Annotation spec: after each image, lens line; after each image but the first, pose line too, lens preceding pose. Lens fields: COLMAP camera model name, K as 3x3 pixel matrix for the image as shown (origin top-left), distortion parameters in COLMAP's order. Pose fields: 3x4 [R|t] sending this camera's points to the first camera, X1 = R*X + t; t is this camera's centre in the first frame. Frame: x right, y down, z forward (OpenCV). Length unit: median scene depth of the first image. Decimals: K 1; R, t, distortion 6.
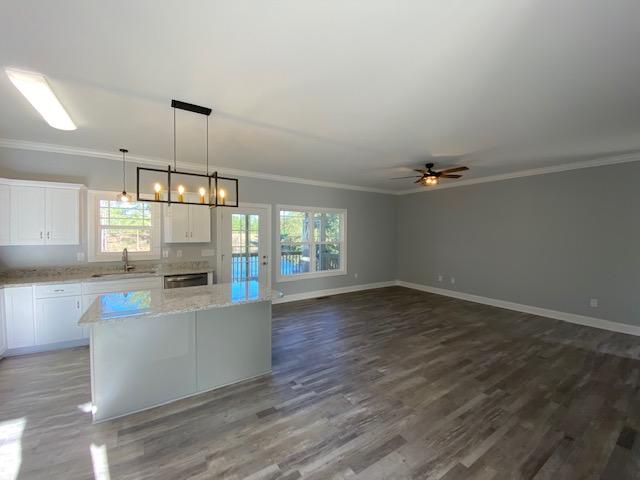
lens RADIAL K [[260.8, 0, 316.8], [0, 260.8, 240.6], [0, 0, 1]] dist [0.001381, -0.009234]
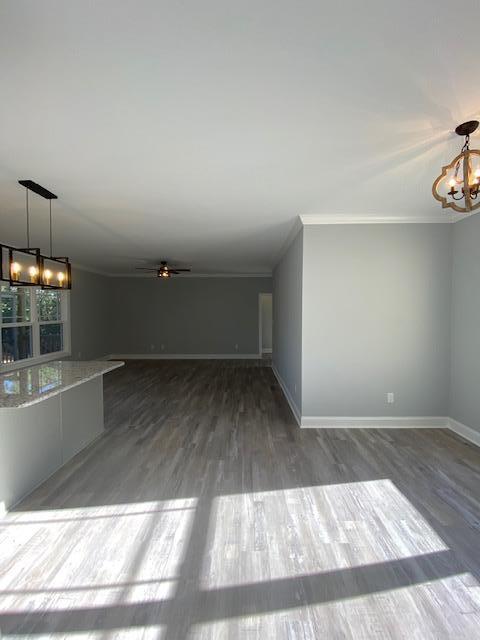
lens RADIAL K [[260.8, 0, 242.9], [0, 260.8, 322.3], [0, 0, 1]] dist [0.001381, -0.009234]
pose [[0.548804, -0.045414, 0.834717, -0.640931], [0.034864, 0.998898, 0.031425, -0.000996], [-0.835224, 0.011855, 0.549782, -0.144561]]
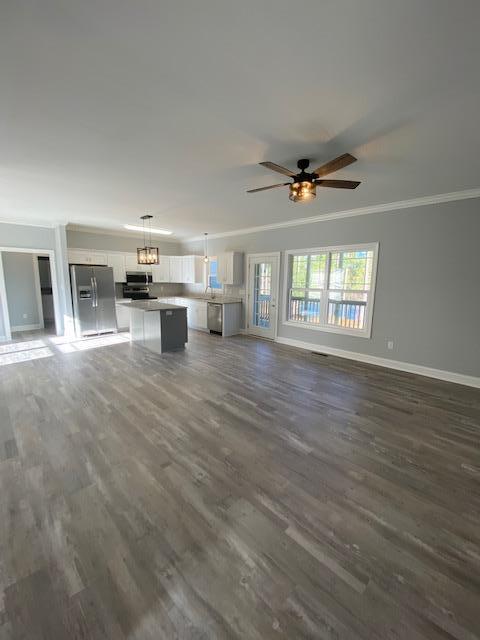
lens RADIAL K [[260.8, 0, 242.8], [0, 260.8, 319.1], [0, 0, 1]] dist [0.001381, -0.009234]
pose [[0.207667, 0.142802, -0.967720, 1.350150], [-0.041793, 0.989679, 0.137074, -0.005082], [0.977306, 0.011978, 0.211492, 0.951290]]
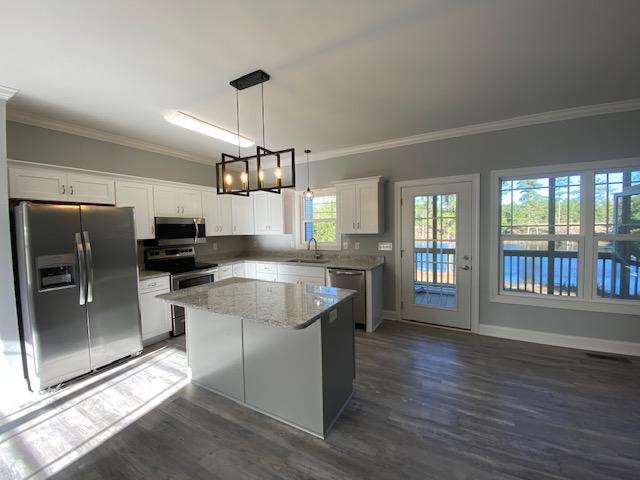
lens RADIAL K [[260.8, 0, 317.5], [0, 260.8, 234.8], [0, 0, 1]] dist [0.001381, -0.009234]
pose [[0.463441, 0.009716, -0.886075, 0.303632], [-0.001772, 0.999948, 0.010037, 0.001148], [0.886126, -0.003081, 0.463434, 0.566019]]
